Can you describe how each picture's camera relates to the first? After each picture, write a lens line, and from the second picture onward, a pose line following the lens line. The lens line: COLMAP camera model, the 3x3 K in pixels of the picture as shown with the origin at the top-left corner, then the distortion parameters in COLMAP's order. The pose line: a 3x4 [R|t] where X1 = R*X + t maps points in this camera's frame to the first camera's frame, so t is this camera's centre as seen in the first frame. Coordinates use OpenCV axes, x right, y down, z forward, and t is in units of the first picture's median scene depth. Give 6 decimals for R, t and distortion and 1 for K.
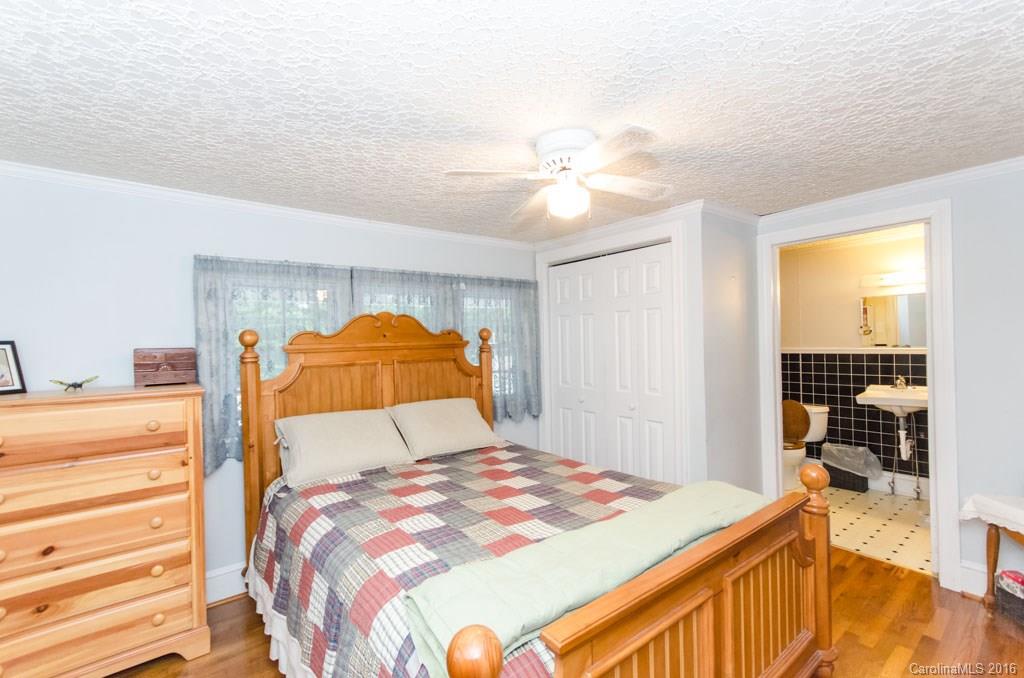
lens RADIAL K [[446.8, 0, 506.5], [0, 446.8, 345.3], [0, 0, 1]] dist [0.004912, 0.001091]
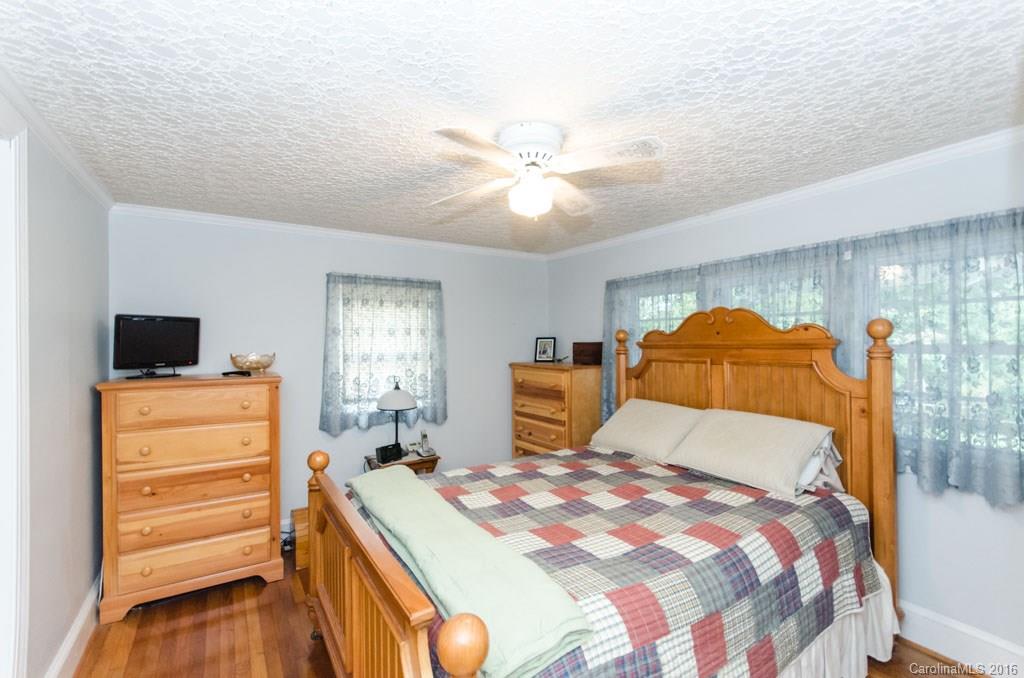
lens RADIAL K [[447.6, 0, 511.7], [0, 447.6, 343.7], [0, 0, 1]] dist [0.000303, 0.000200]
pose [[-0.079484, 0.027166, -0.996466, 0.755806], [-0.000035, 0.999629, 0.027255, -0.027288], [0.996836, 0.002202, -0.079454, 0.714314]]
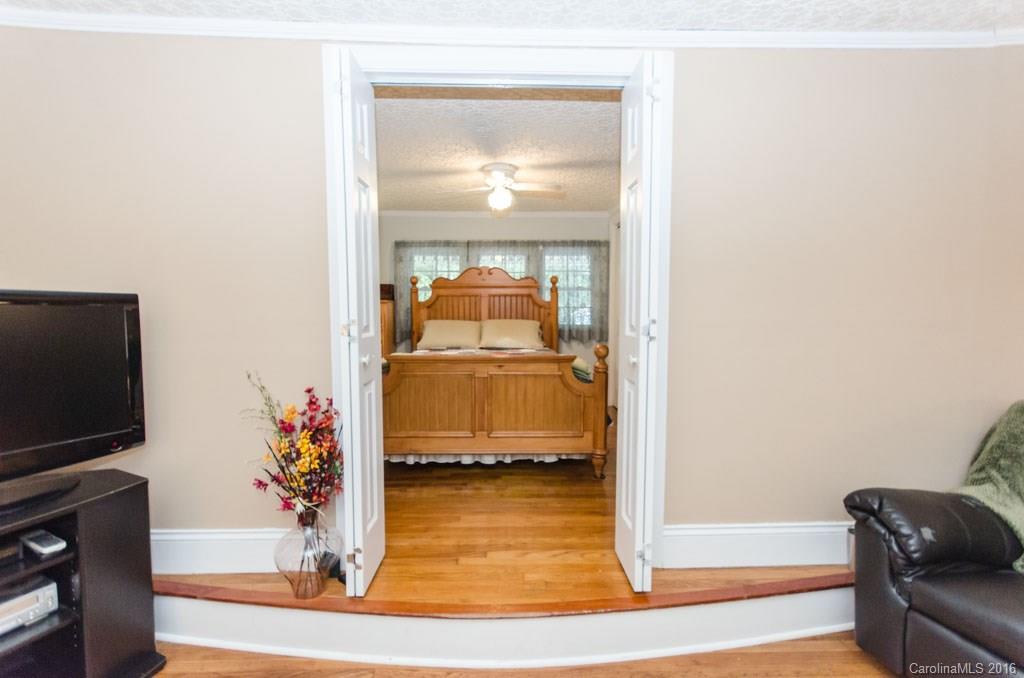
lens RADIAL K [[446.8, 0, 506.5], [0, 446.8, 345.3], [0, 0, 1]] dist [0.004912, 0.001091]
pose [[0.803464, 0.075241, -0.590579, 0.914207], [-0.025846, 0.995455, 0.091661, 0.076138], [0.594792, -0.058382, 0.801757, -0.374896]]
